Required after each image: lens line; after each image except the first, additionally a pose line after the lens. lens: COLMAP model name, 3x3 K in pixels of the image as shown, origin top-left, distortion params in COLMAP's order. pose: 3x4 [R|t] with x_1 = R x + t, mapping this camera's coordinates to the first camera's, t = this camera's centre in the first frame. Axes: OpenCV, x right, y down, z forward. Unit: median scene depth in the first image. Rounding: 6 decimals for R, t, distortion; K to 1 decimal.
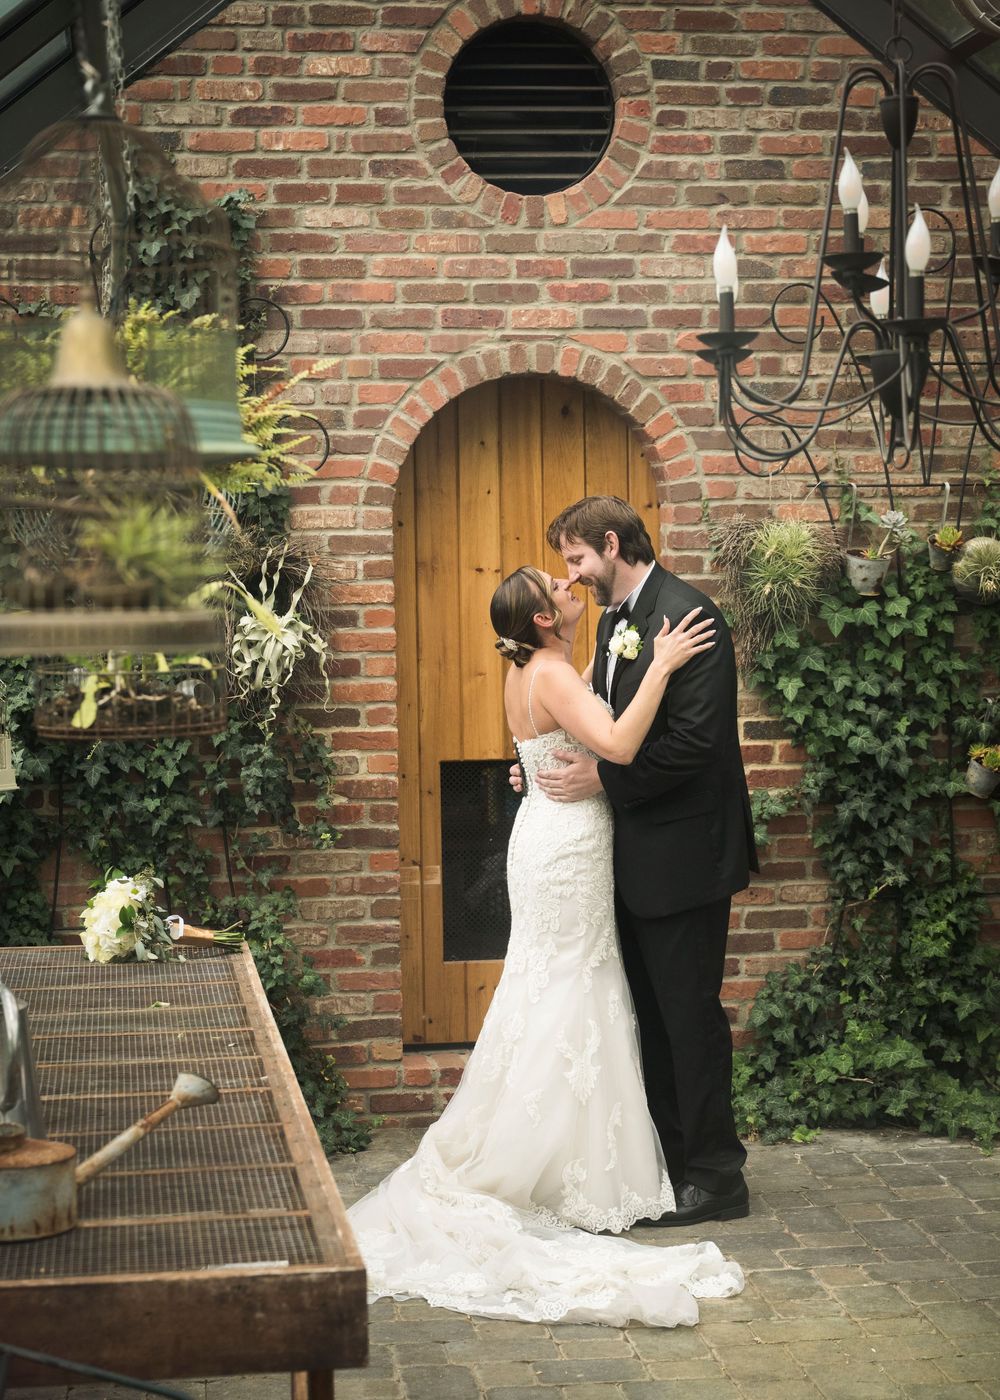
lens RADIAL K [[2369.5, 0, 500.0], [0, 2369.5, 700.0], [0, 0, 1]] dist [0.021095, -0.040948]
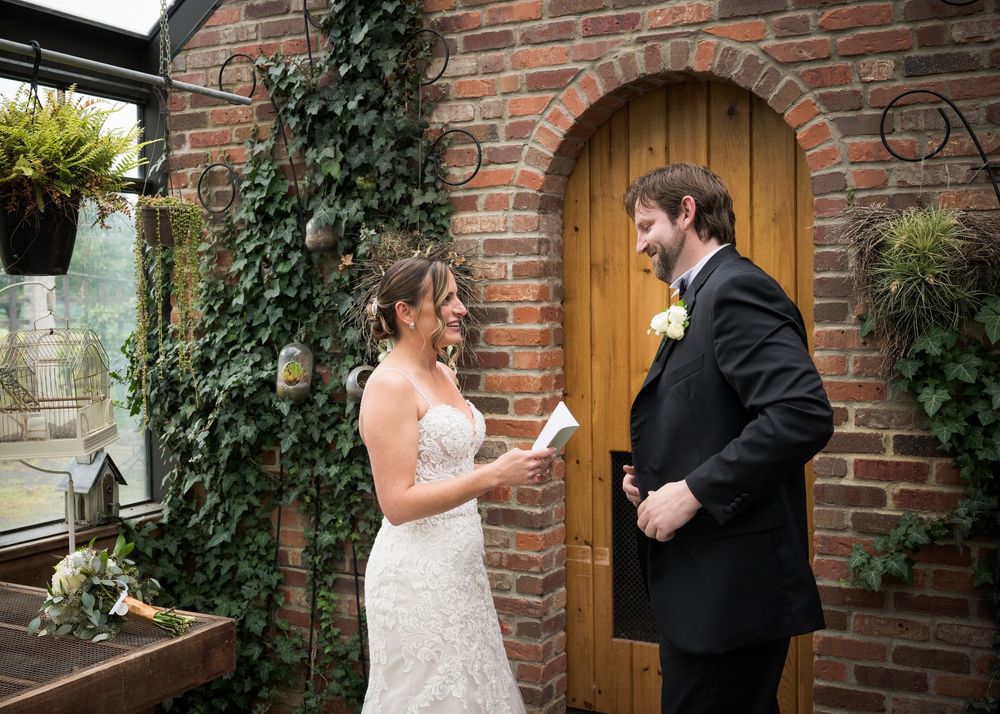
lens RADIAL K [[1159.8, 0, 447.4], [0, 1159.8, 344.1], [0, 0, 1]] dist [0.000224, 0.001774]
pose [[0.805784, 0.025838, -0.591646, 0.230950], [-0.035570, 0.999356, -0.004802, -0.017557], [0.591141, 0.024914, 0.806183, 0.552952]]
